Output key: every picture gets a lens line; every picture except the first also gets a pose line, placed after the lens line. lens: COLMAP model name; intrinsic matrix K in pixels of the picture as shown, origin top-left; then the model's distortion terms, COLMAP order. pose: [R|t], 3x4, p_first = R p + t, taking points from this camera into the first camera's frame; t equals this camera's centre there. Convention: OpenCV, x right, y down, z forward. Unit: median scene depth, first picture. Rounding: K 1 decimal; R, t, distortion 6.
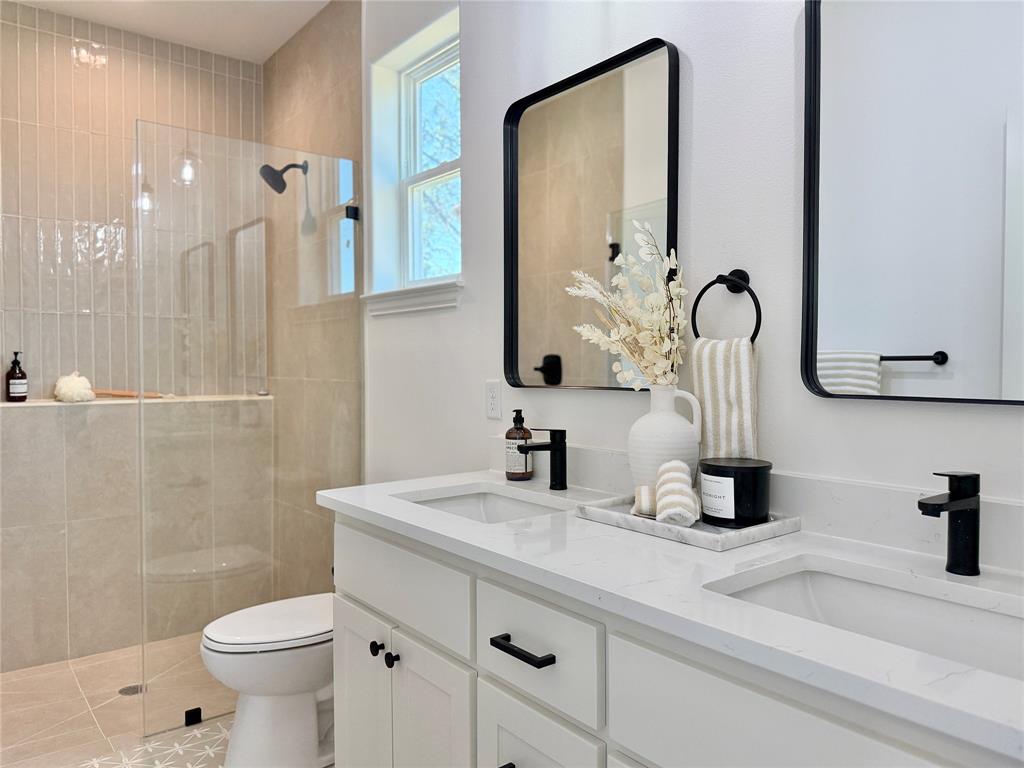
lens RADIAL K [[715.5, 0, 512.0], [0, 715.5, 384.0], [0, 0, 1]] dist [0.079856, -0.102824]
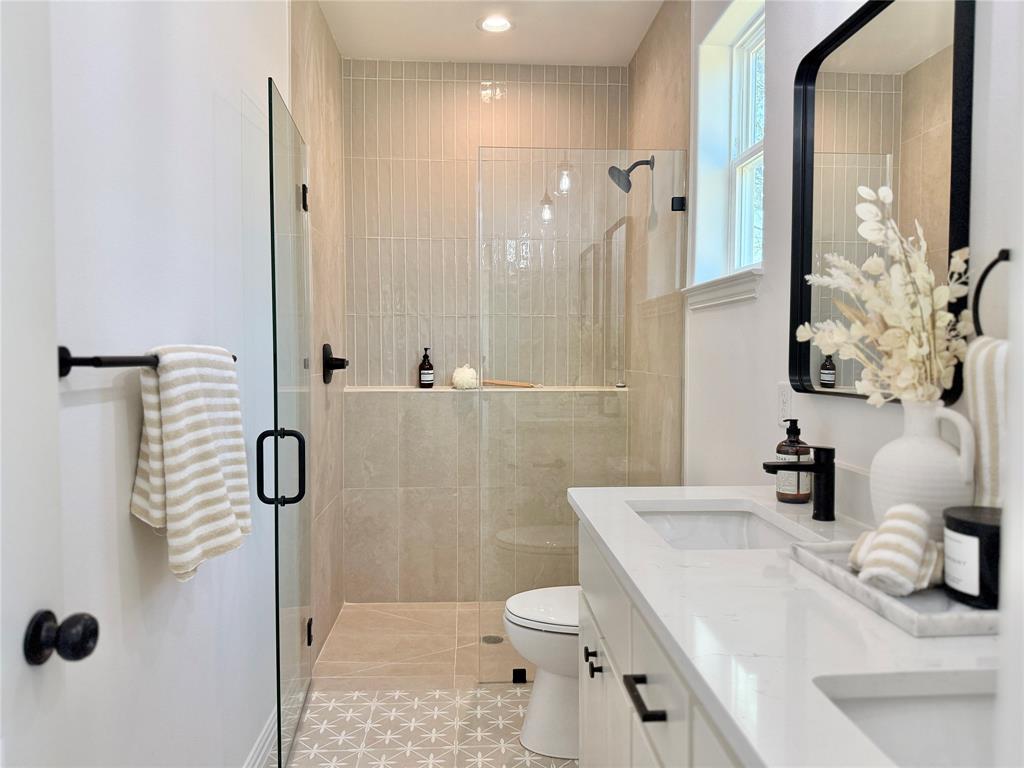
lens RADIAL K [[710.4, 0, 512.0], [0, 710.4, 384.0], [0, 0, 1]] dist [0.142954, -0.248659]
pose [[0.826364, 0.026323, -0.562521, 0.143792], [-0.016243, 0.999605, 0.022914, -0.013626], [0.562903, -0.009798, 0.826465, 0.070010]]
